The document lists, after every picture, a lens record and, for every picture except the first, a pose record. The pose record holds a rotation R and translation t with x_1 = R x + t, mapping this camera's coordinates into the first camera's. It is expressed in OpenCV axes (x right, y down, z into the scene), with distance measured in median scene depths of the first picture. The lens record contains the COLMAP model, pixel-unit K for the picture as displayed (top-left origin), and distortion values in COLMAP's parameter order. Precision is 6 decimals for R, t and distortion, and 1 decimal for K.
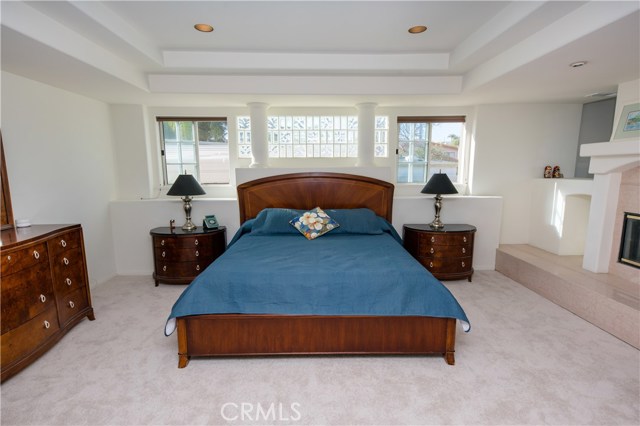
lens RADIAL K [[312.5, 0, 317.8], [0, 312.5, 213.7], [0, 0, 1]] dist [0.001331, 0.000468]
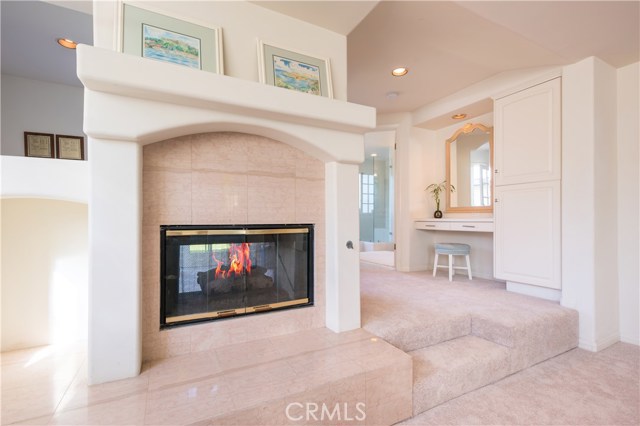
lens RADIAL K [[296.1, 0, 321.3], [0, 296.1, 219.1], [0, 0, 1]] dist [-0.000124, -0.000051]
pose [[-0.456057, 0.000249, 0.889951, 0.348098], [0.128088, 0.989607, 0.065362, -0.010441], [-0.880685, 0.143801, -0.451349, 0.774595]]
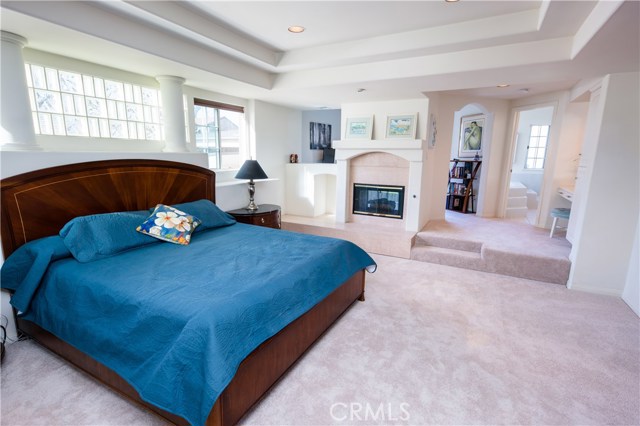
lens RADIAL K [[312.5, 0, 317.8], [0, 312.5, 213.7], [0, 0, 1]] dist [0.001331, 0.000468]
pose [[0.497099, -0.149647, 0.854692, -0.438744], [0.110044, 0.987935, 0.108974, -0.037084], [-0.860687, 0.039883, 0.507569, 0.257632]]
